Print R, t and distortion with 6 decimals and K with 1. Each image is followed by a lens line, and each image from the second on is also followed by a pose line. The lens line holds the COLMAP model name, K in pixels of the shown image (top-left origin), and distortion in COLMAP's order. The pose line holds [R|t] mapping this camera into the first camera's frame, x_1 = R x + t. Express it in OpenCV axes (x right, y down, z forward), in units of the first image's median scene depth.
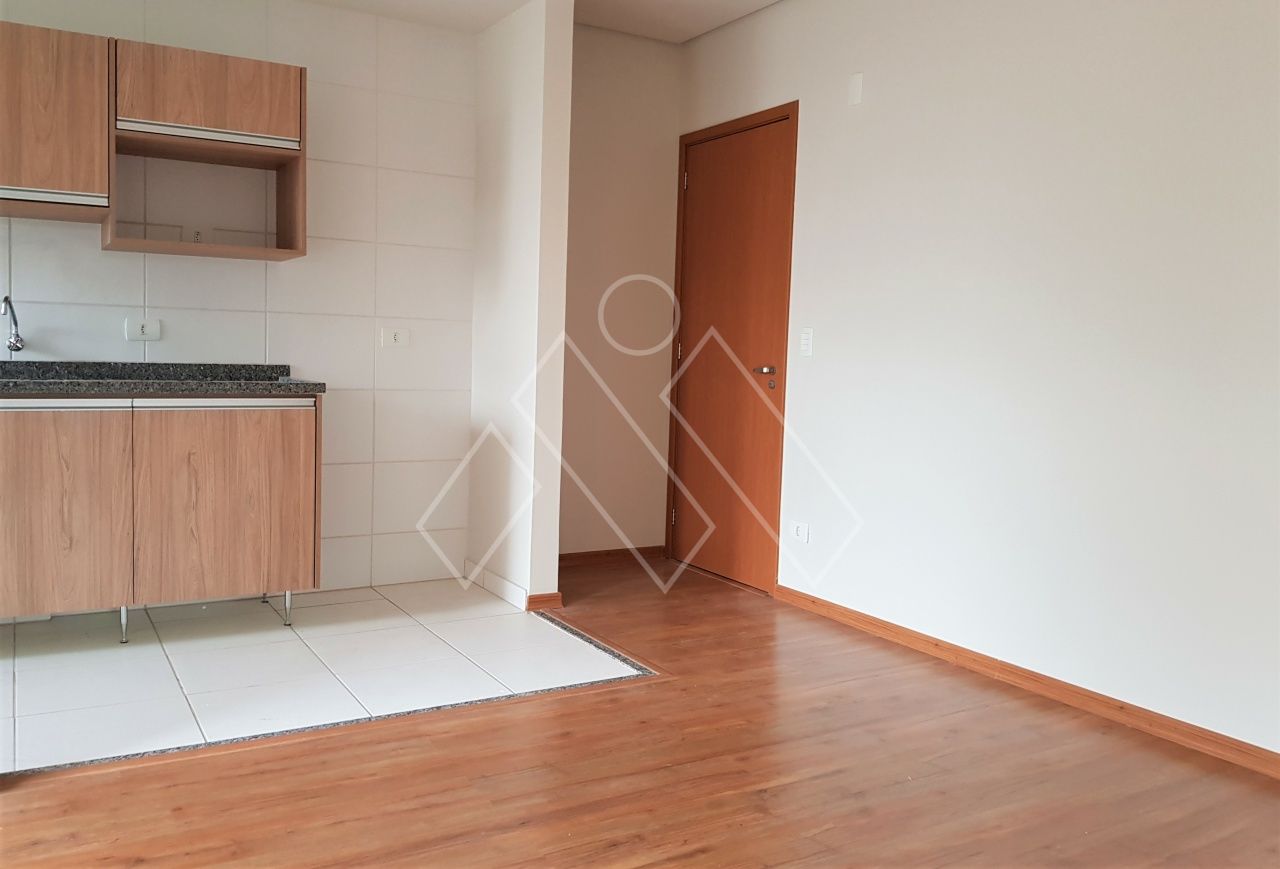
lens RADIAL K [[1014.9, 0, 640.0], [0, 1014.9, 434.5], [0, 0, 1]] dist [0.063635, -0.124186]
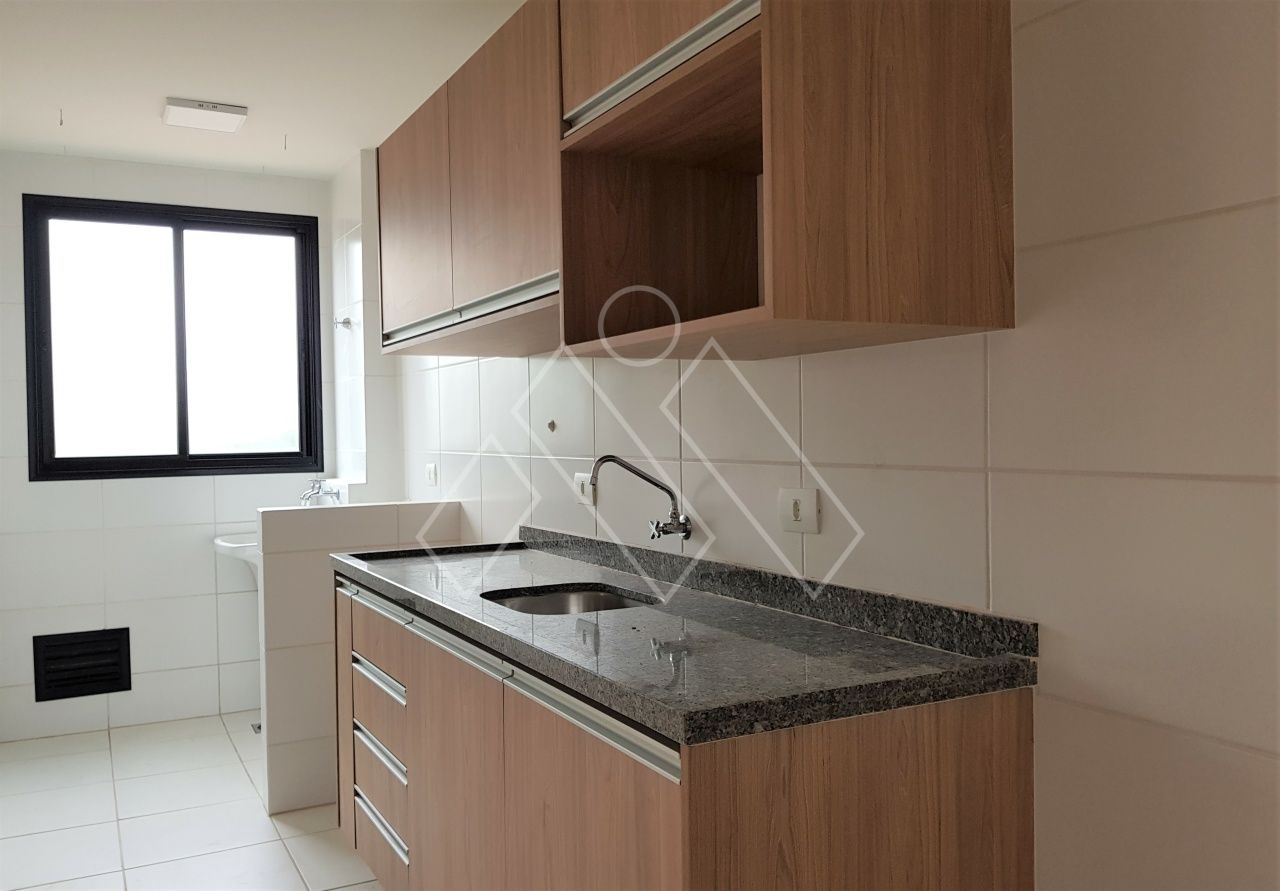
lens RADIAL K [[1035.7, 0, 640.0], [0, 1035.7, 445.5], [0, 0, 1]] dist [0.001842, 0.000769]
pose [[-0.043817, -0.015872, -0.998913, 0.009880], [-0.074004, 0.997178, -0.012598, -0.132493], [0.996295, 0.073372, -0.044868, 1.032948]]
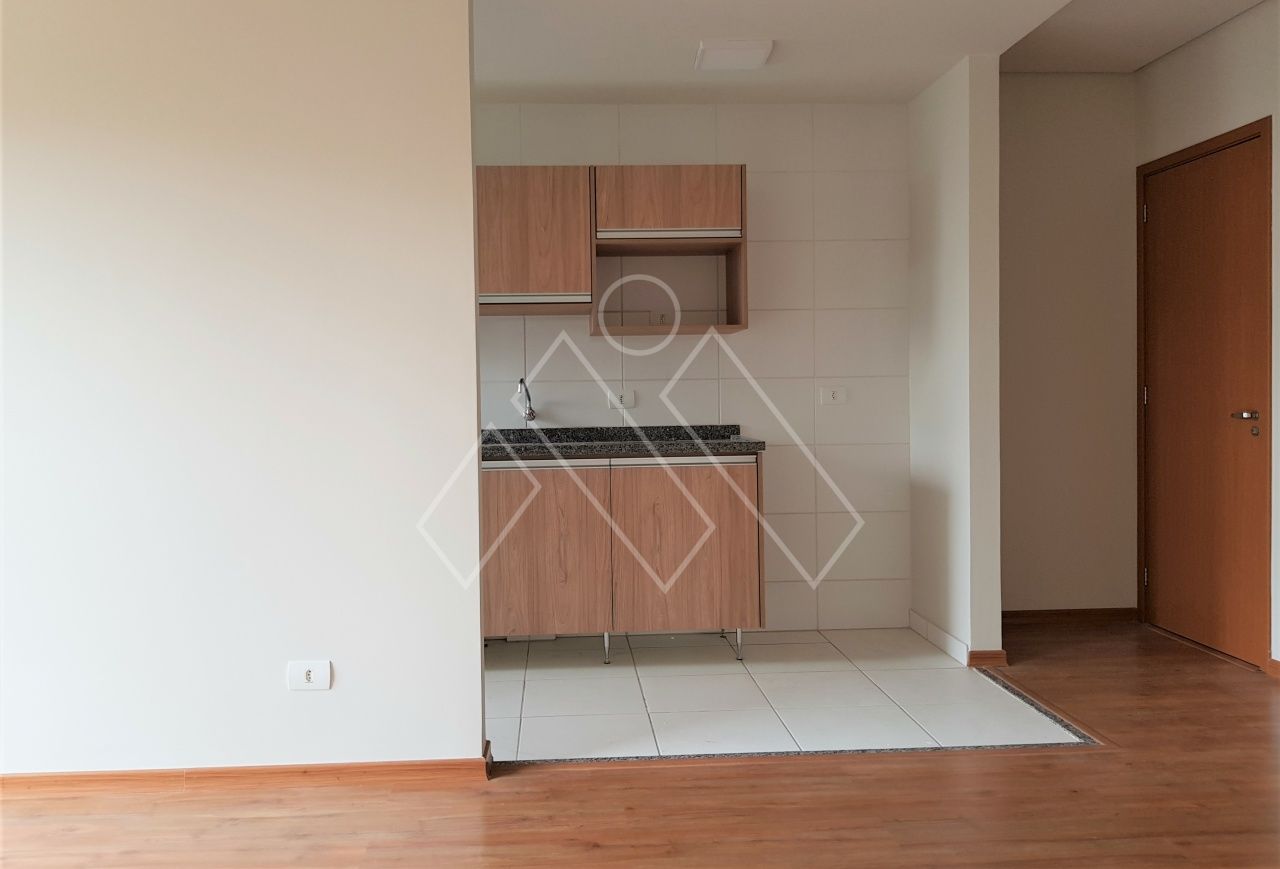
lens RADIAL K [[1014.9, 0, 640.0], [0, 1014.9, 434.5], [0, 0, 1]] dist [0.063635, -0.124186]
pose [[0.893490, -0.021268, -0.448580, 0.068027], [0.001346, 0.999000, -0.044683, -0.009321], [0.449082, 0.039320, 0.892625, -0.048301]]
